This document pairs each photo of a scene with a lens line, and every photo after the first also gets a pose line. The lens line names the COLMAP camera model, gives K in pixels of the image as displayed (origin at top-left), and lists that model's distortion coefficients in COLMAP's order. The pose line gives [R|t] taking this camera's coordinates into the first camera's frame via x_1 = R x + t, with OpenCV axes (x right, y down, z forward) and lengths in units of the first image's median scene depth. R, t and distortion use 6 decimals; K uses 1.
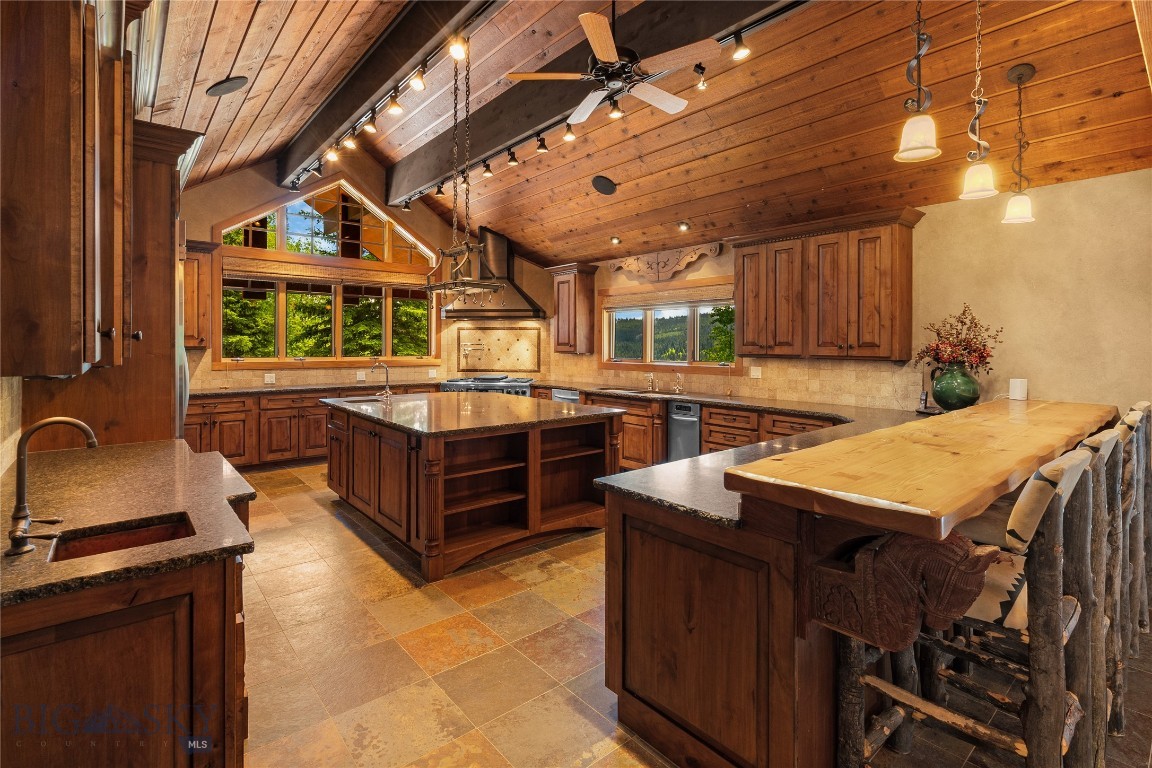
lens RADIAL K [[542.7, 0, 571.9], [0, 542.7, 348.0], [0, 0, 1]] dist [-0.000861, 0.000740]
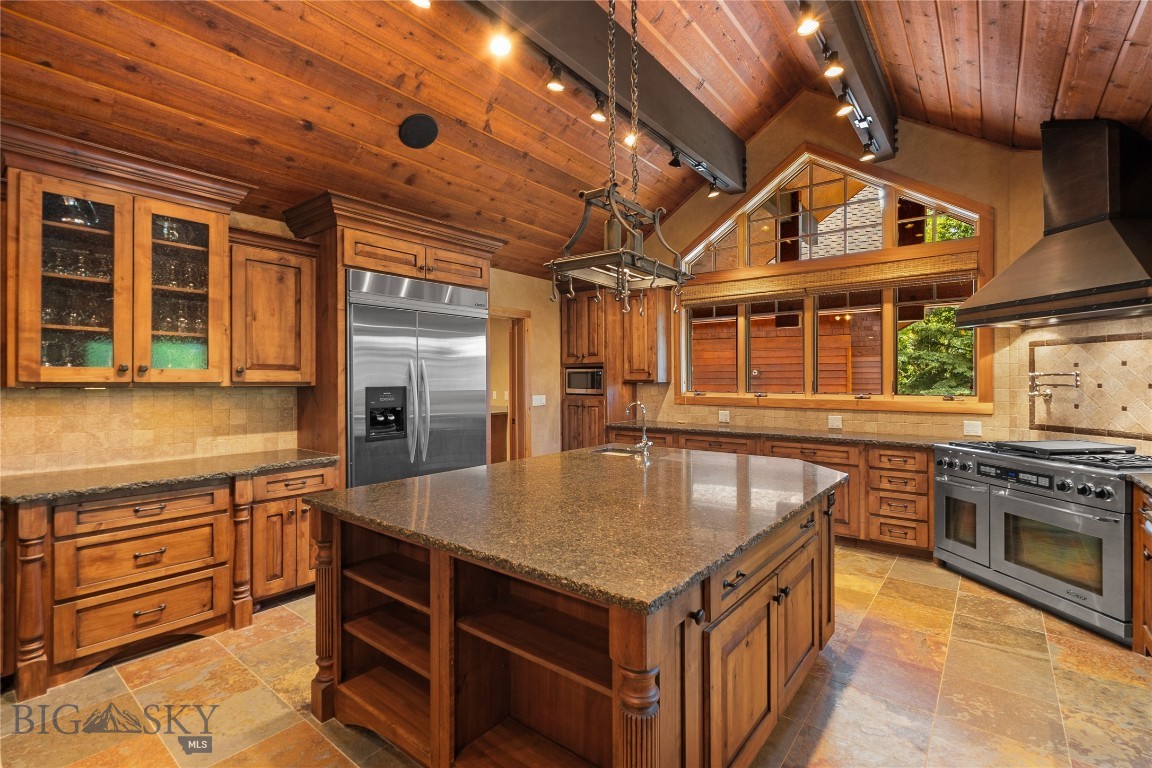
lens RADIAL K [[528.2, 0, 573.0], [0, 528.2, 374.3], [0, 0, 1]] dist [-0.000495, 0.000423]
pose [[0.193783, -0.012298, -0.980967, 0.188008], [-0.000516, 0.999920, -0.012637, -0.000695], [0.981044, 0.002955, 0.193762, 0.490087]]
